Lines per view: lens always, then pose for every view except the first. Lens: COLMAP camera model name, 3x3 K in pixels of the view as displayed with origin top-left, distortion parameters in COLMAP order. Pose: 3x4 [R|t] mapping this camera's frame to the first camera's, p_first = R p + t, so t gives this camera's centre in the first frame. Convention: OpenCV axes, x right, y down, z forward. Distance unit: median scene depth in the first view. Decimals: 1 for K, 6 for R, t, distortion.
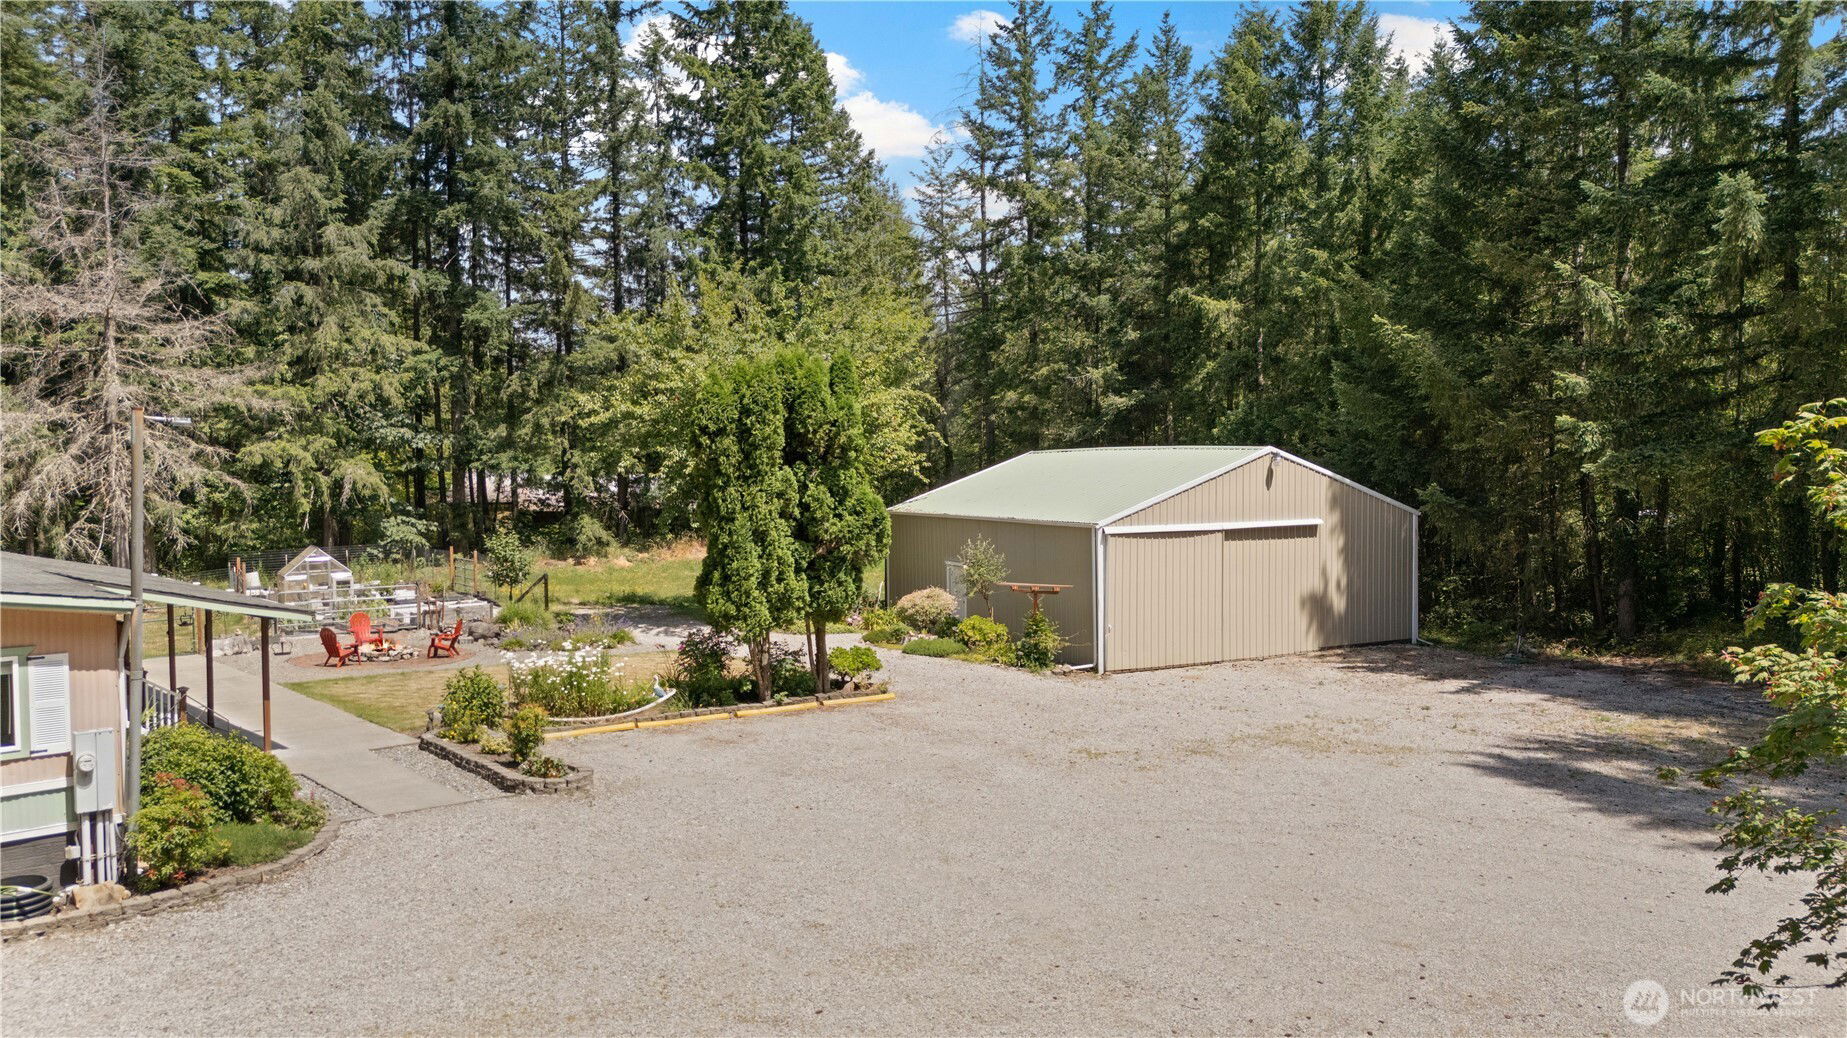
lens RADIAL K [[1344.7, 0, 928.7], [0, 1344.7, 519.3], [0, 0, 1]] dist [0.090967, -0.105638]
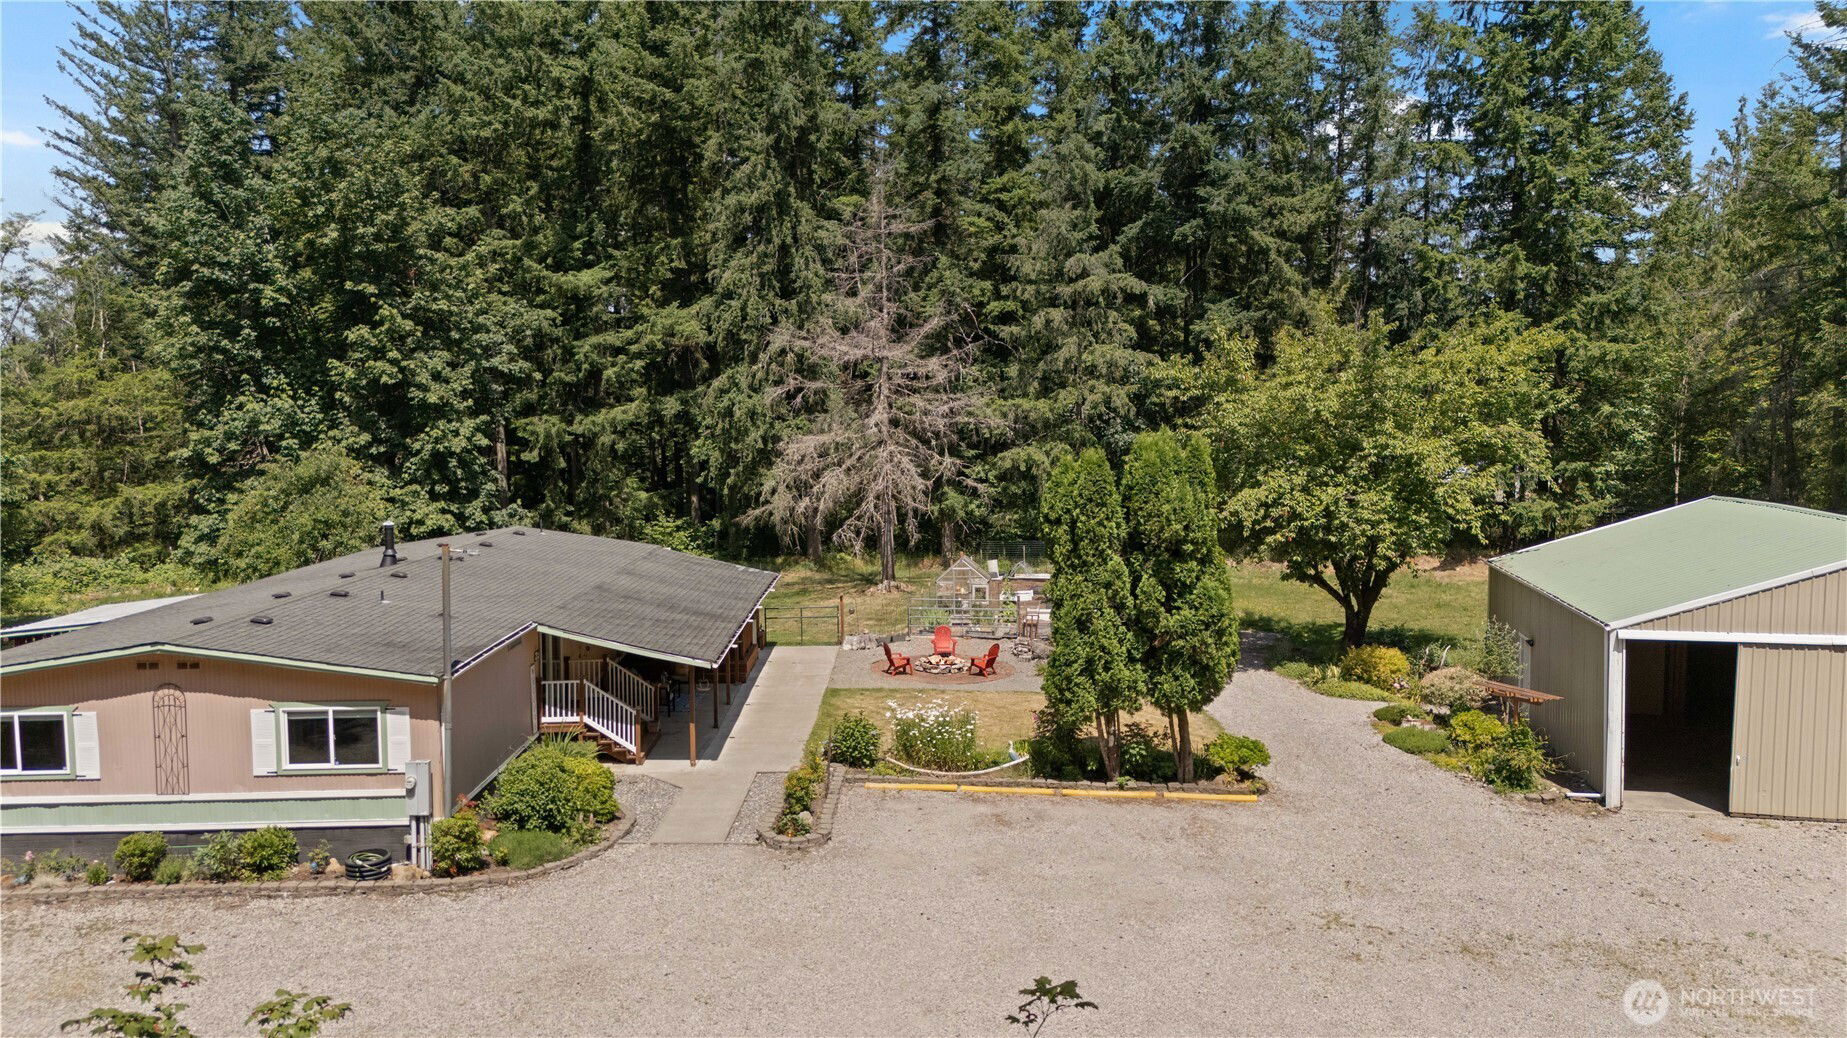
lens RADIAL K [[1344.7, 0, 928.7], [0, 1344.7, 519.3], [0, 0, 1]] dist [0.090967, -0.105638]
pose [[0.761001, 0.057504, -0.646197, 0.421817], [-0.029087, 0.998087, 0.054564, -0.114658], [0.648098, -0.022727, 0.761218, 0.137058]]
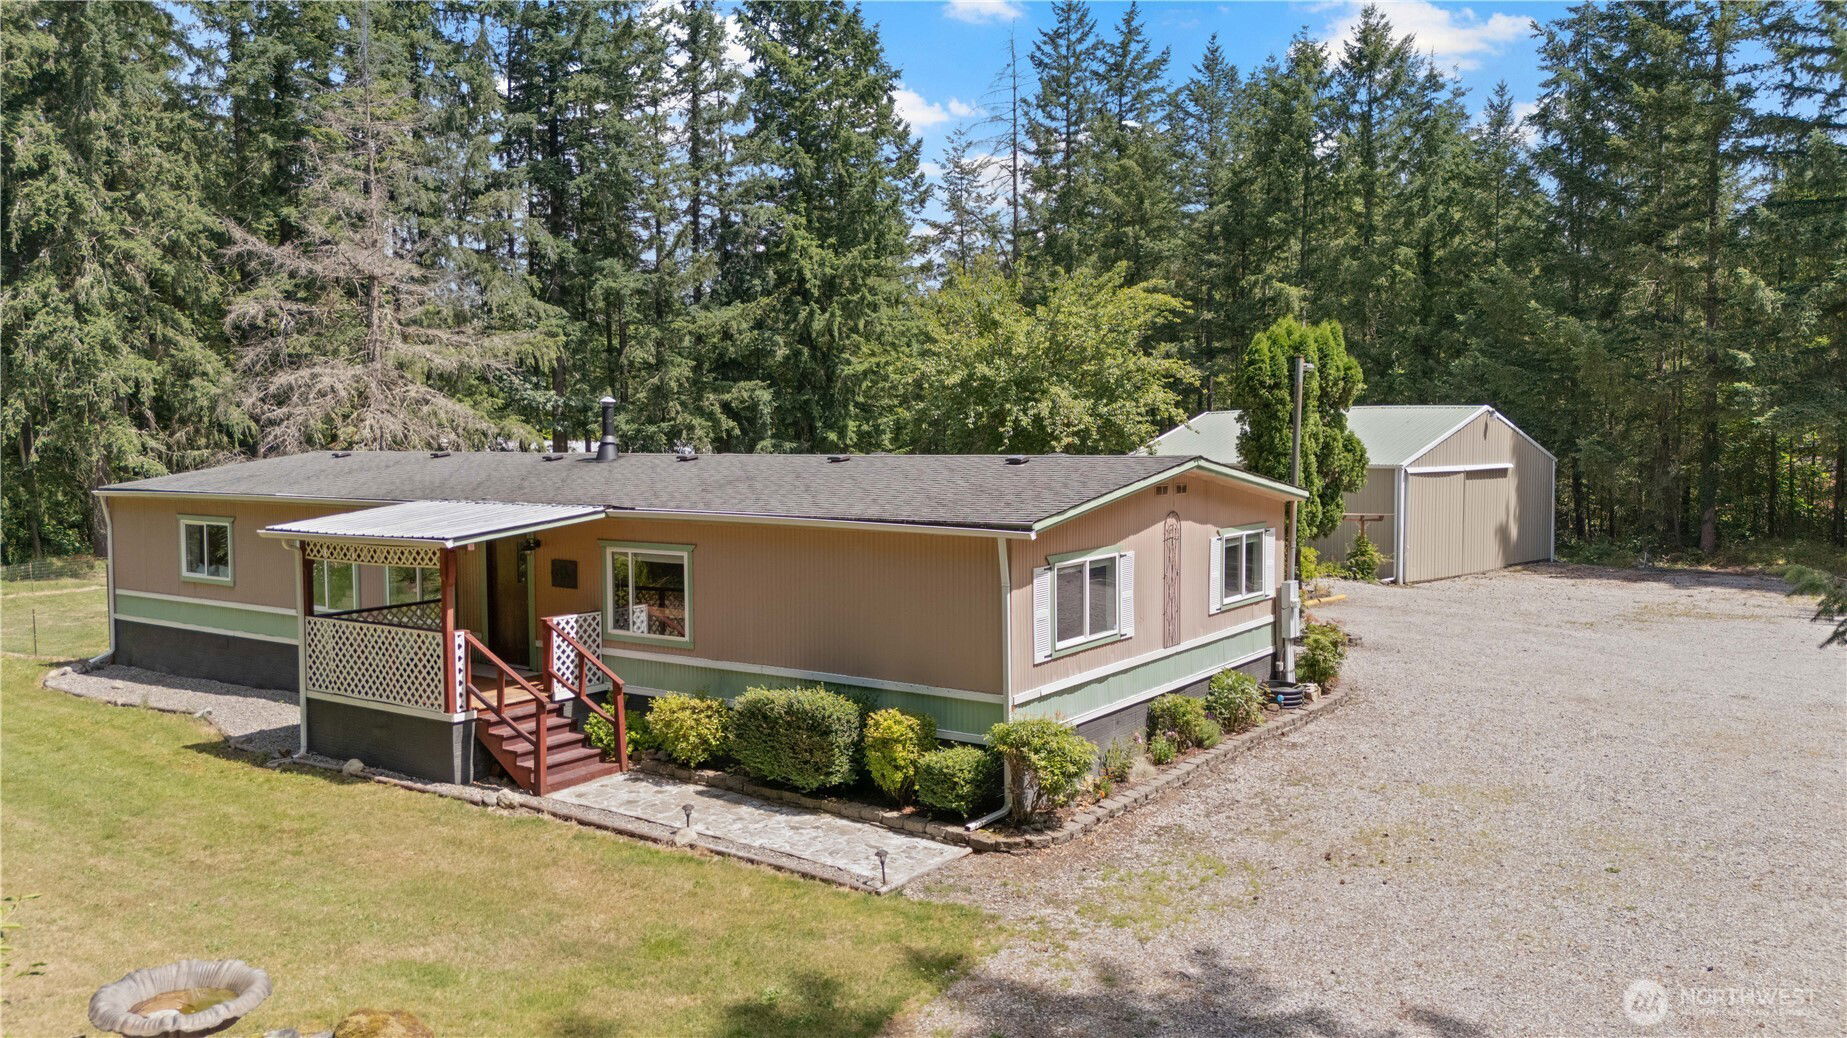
lens RADIAL K [[1344.7, 0, 928.7], [0, 1344.7, 519.3], [0, 0, 1]] dist [0.090967, -0.105638]
pose [[0.974445, -0.011812, 0.224317, -0.727077], [0.008172, 0.999820, 0.017150, 0.035027], [-0.224479, -0.014878, 0.974365, -0.163836]]
